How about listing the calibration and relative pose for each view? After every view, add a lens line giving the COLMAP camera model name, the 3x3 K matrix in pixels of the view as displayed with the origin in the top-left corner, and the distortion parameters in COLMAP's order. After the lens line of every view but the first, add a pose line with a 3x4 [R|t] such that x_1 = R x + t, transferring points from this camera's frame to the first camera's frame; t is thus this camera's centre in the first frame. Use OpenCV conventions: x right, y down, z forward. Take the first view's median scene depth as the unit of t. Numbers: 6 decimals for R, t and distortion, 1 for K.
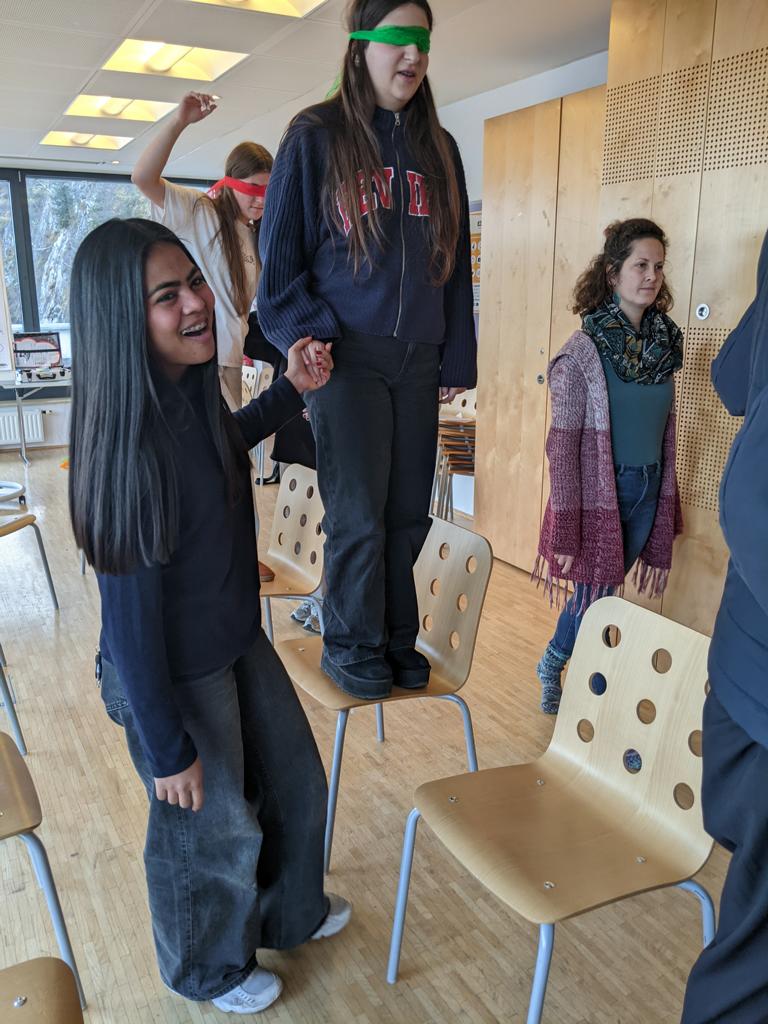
lens RADIAL K [[855.6, 0, 384.0], [0, 855.6, 512.0], [0, 0, 1]] dist [0.032956, -0.006491]
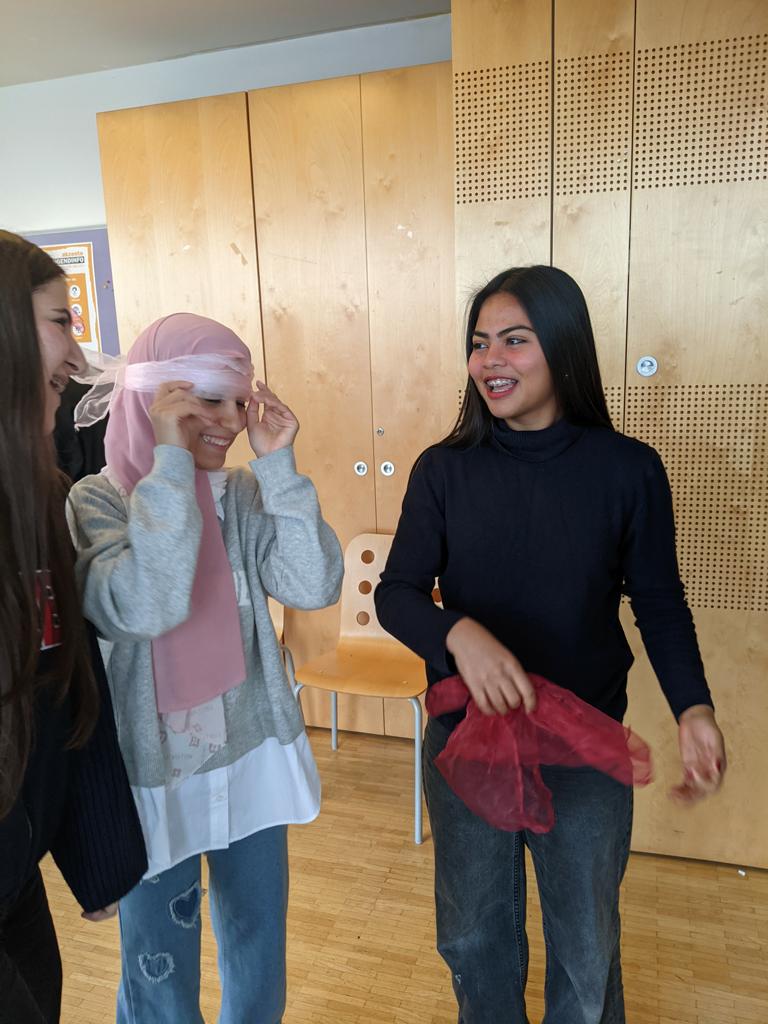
lens RADIAL K [[855.6, 0, 384.0], [0, 855.6, 512.0], [0, 0, 1]] dist [0.032956, -0.006491]
pose [[0.738824, -0.157577, 0.655216, -0.336662], [0.201041, 0.979543, 0.008881, -0.154394], [-0.643212, 0.125164, 0.755389, 0.566768]]
